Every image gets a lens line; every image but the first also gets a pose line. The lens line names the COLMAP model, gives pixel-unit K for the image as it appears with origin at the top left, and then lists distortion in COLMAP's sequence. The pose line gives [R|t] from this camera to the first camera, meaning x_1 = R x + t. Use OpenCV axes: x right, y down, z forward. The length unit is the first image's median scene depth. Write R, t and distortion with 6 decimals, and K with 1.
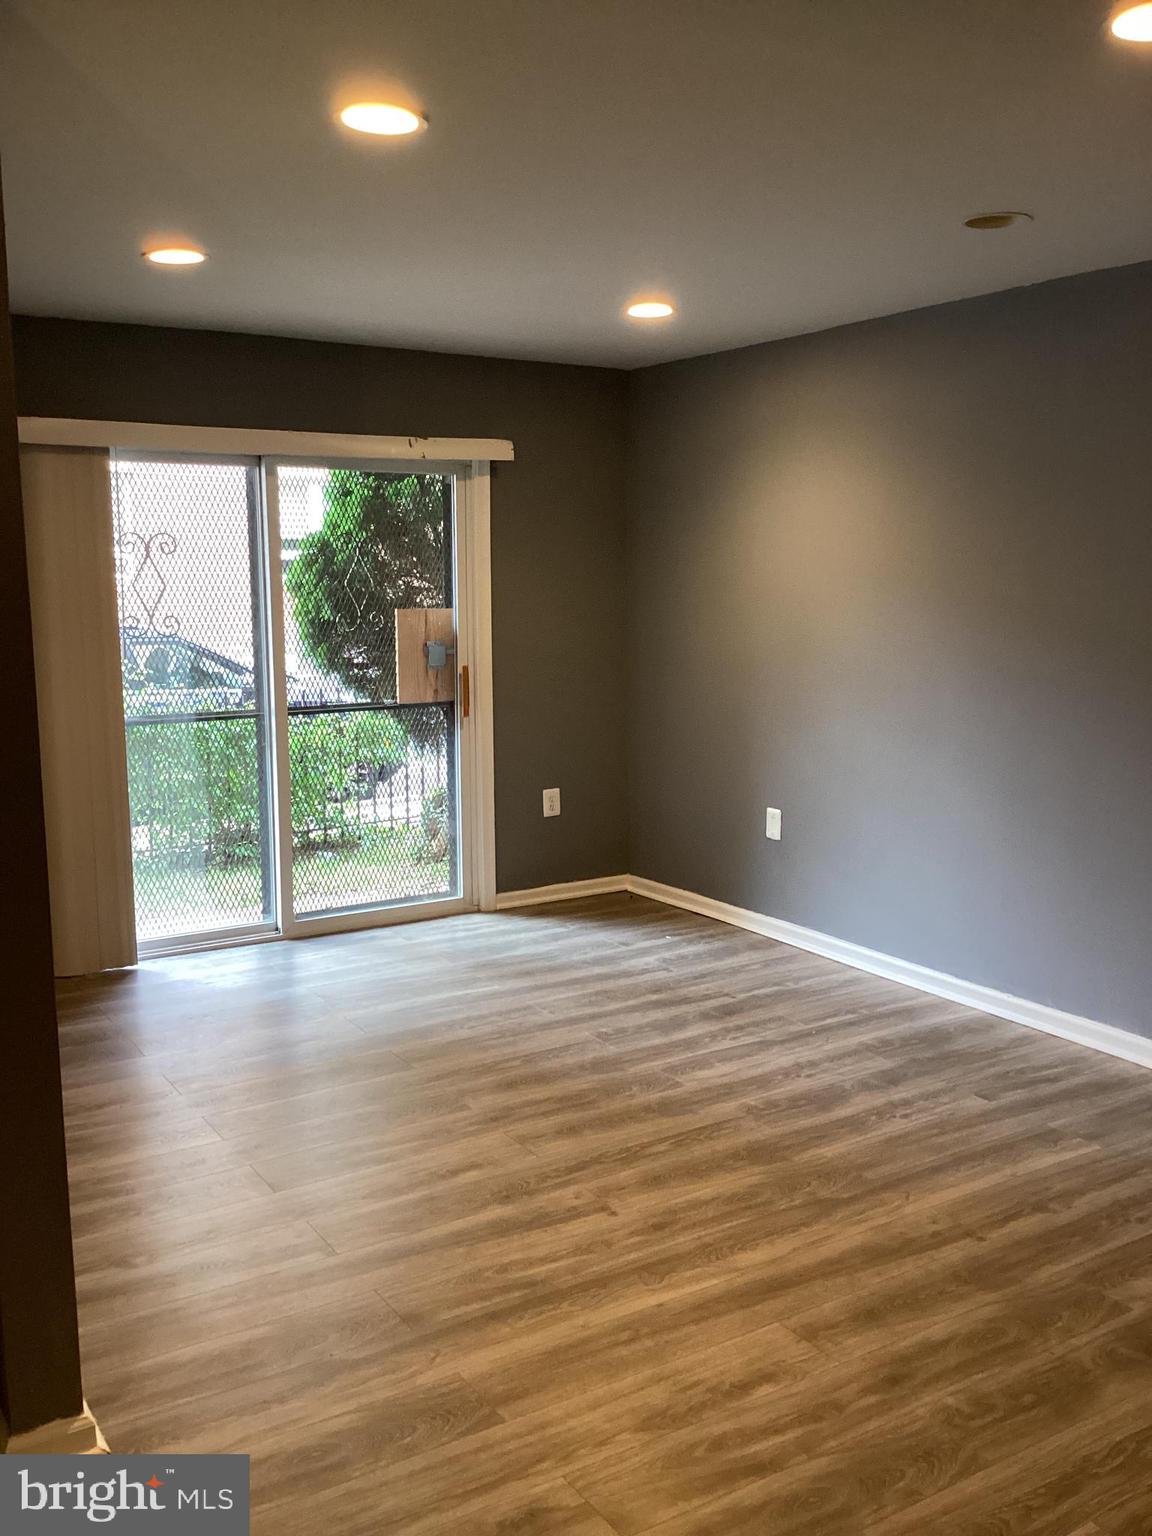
lens RADIAL K [[1363.3, 0, 576.5], [0, 1363.3, 806.8], [0, 0, 1]] dist [0.084212, -0.004117]
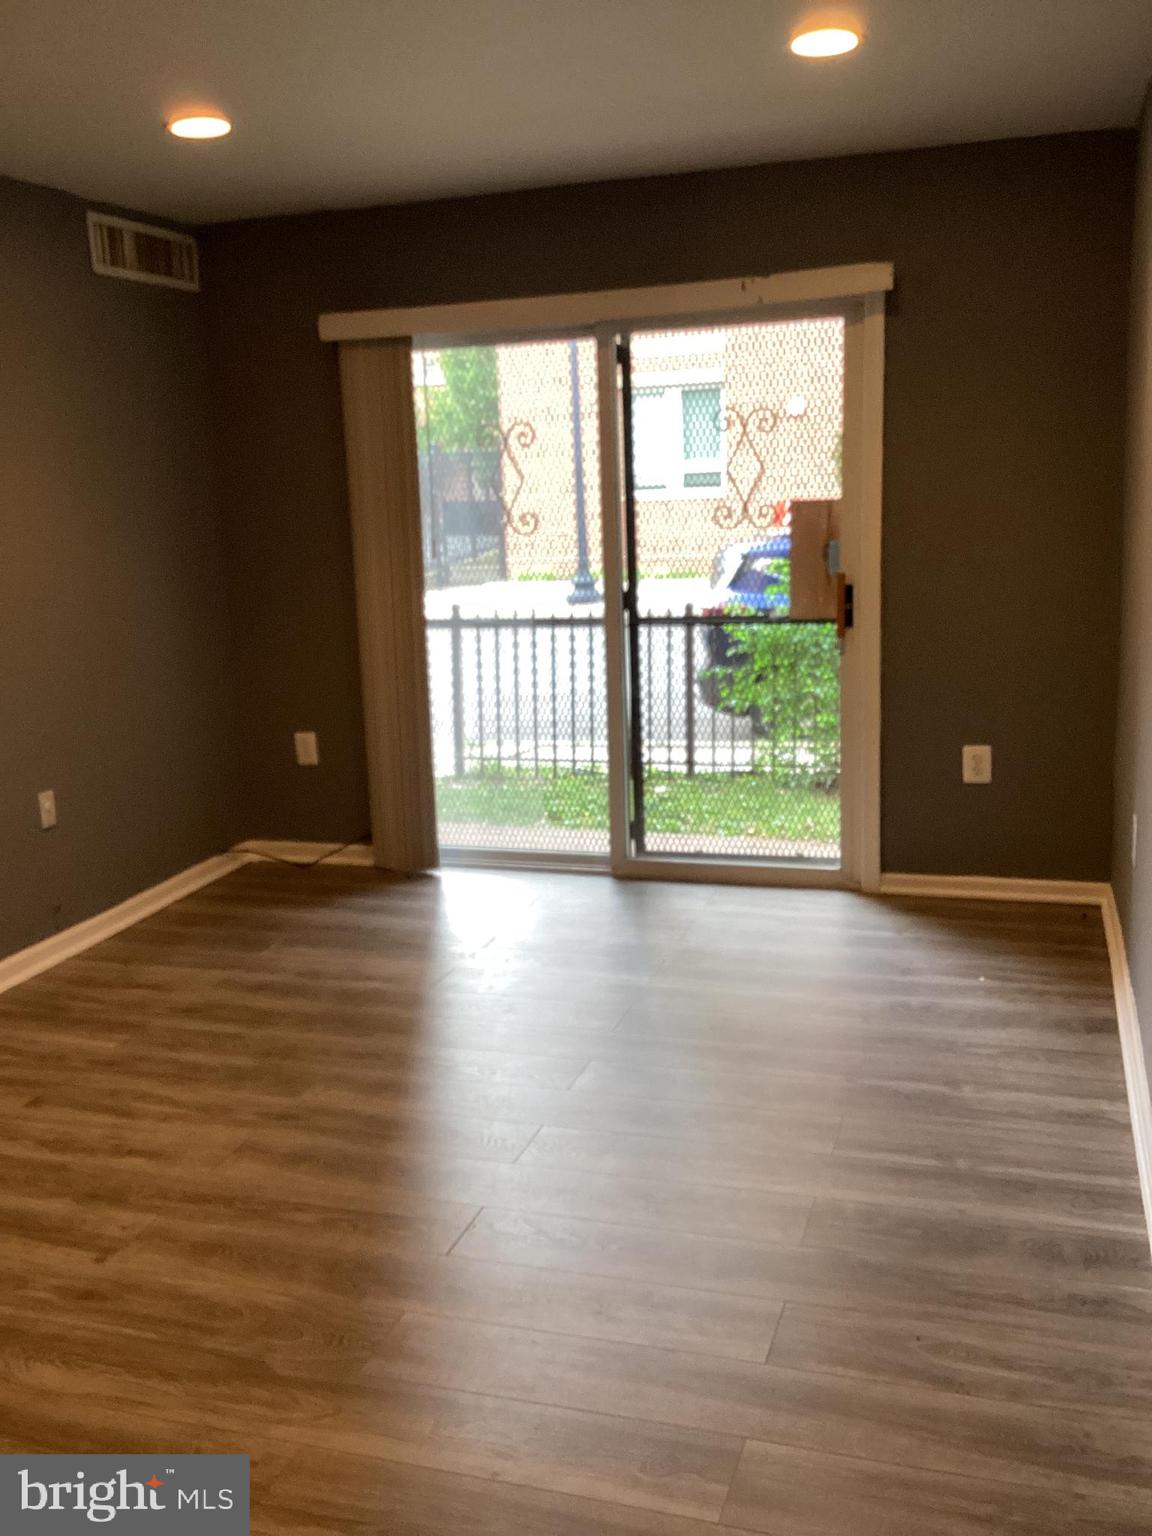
lens RADIAL K [[1411.6, 0, 576.0], [0, 1411.6, 768.0], [0, 0, 1]] dist [0.087642, -0.192276]
pose [[0.637381, 0.126805, -0.760044, 0.502209], [-0.097223, 0.991718, 0.083926, -0.051500], [0.764391, 0.020401, 0.644430, 0.427963]]
